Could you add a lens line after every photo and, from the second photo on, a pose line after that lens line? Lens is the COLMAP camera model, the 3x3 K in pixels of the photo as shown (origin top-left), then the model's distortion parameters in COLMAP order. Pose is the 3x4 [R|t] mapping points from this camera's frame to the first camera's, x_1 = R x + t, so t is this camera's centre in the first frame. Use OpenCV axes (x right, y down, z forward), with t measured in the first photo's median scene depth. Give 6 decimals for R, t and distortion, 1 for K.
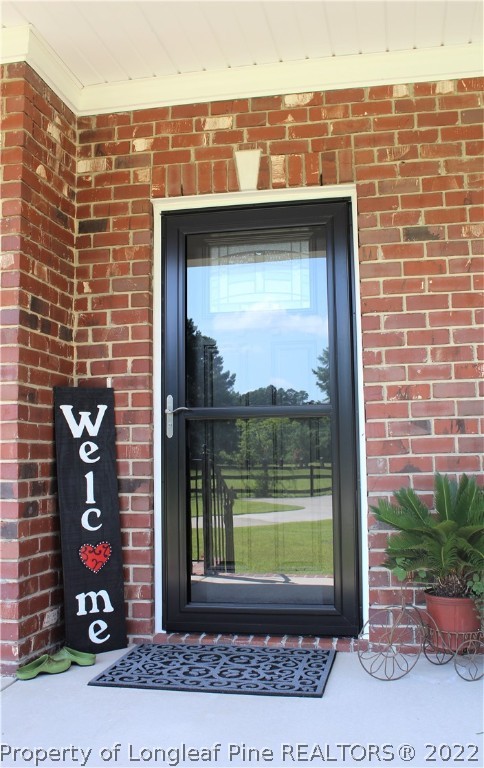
lens RADIAL K [[750.5, 0, 242.4], [0, 750.5, 375.7], [0, 0, 1]] dist [-0.100991, 0.005540]
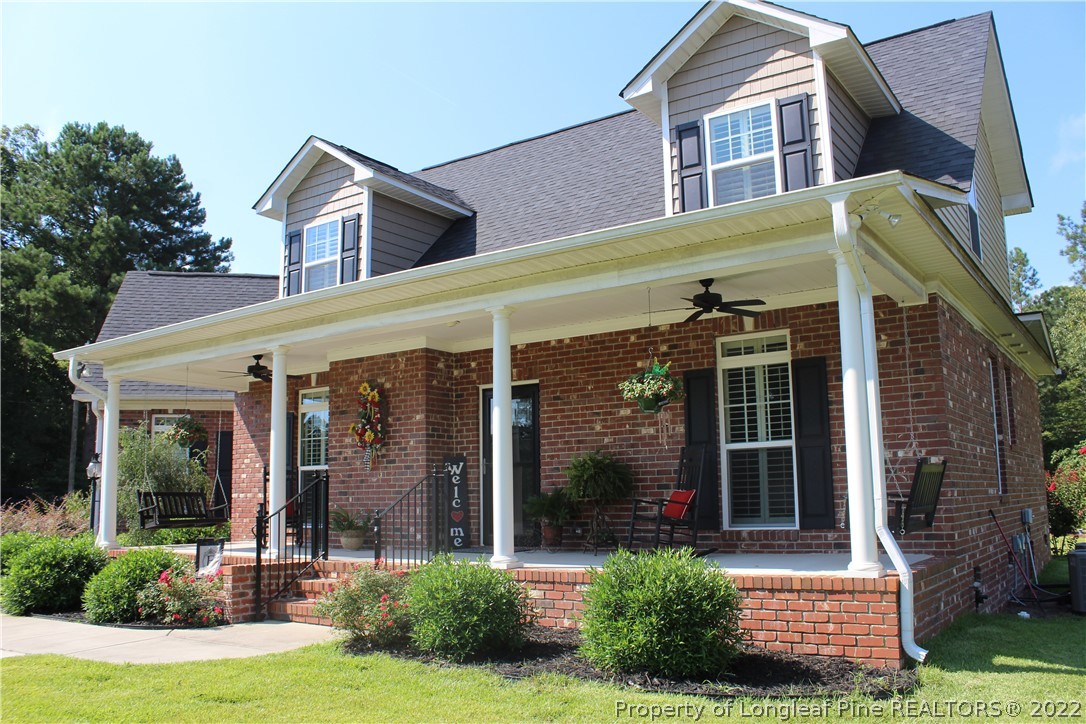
lens RADIAL K [[907.2, 0, 550.1], [0, 907.2, 365.6], [0, 0, 1]] dist [-0.168747, 0.147975]
pose [[0.916652, -0.058333, -0.395406, 1.481056], [0.044061, 0.998011, -0.045089, -0.156401], [0.397250, 0.023909, 0.917399, -1.982450]]
